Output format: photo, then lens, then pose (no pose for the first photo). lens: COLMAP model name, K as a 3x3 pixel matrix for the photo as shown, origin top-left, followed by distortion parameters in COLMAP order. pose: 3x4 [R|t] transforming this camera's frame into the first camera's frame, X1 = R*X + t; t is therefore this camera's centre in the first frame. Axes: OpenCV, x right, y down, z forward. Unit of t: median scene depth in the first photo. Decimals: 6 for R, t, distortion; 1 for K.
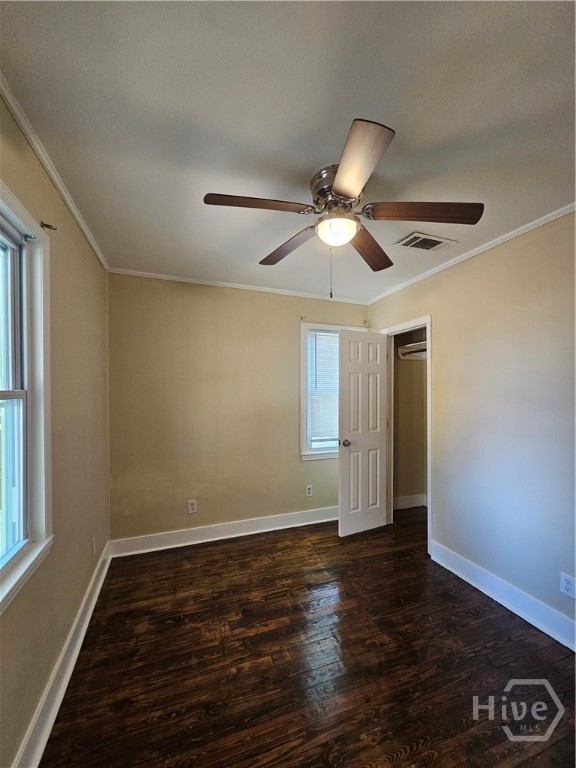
lens RADIAL K [[315.6, 0, 291.1], [0, 315.6, 389.8], [0, 0, 1]] dist [-0.004245, 0.002154]
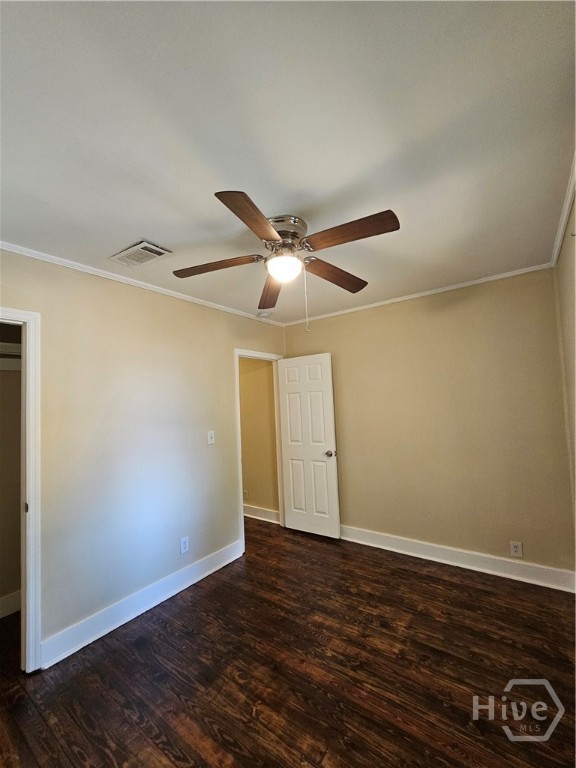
lens RADIAL K [[315.6, 0, 291.1], [0, 315.6, 389.8], [0, 0, 1]] dist [-0.004245, 0.002154]
pose [[-0.549989, 0.071092, 0.832141, -0.671410], [0.042269, 0.997463, -0.057280, -0.001625], [-0.834102, 0.003670, -0.551598, 1.383855]]
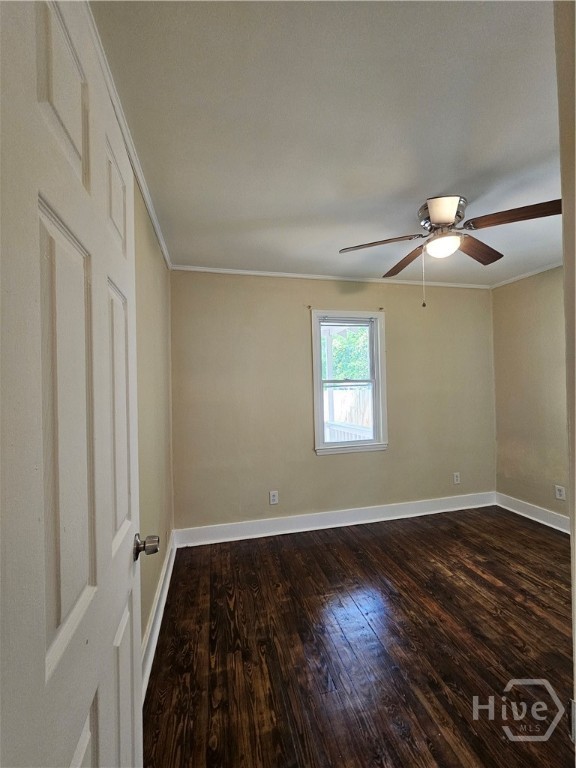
lens RADIAL K [[315.6, 0, 291.1], [0, 315.6, 389.8], [0, 0, 1]] dist [-0.004245, 0.002154]
pose [[-0.113569, 0.007745, -0.993500, 1.251195], [0.021154, 0.999762, 0.005375, 0.038496], [0.993305, -0.020406, -0.113706, 0.455820]]
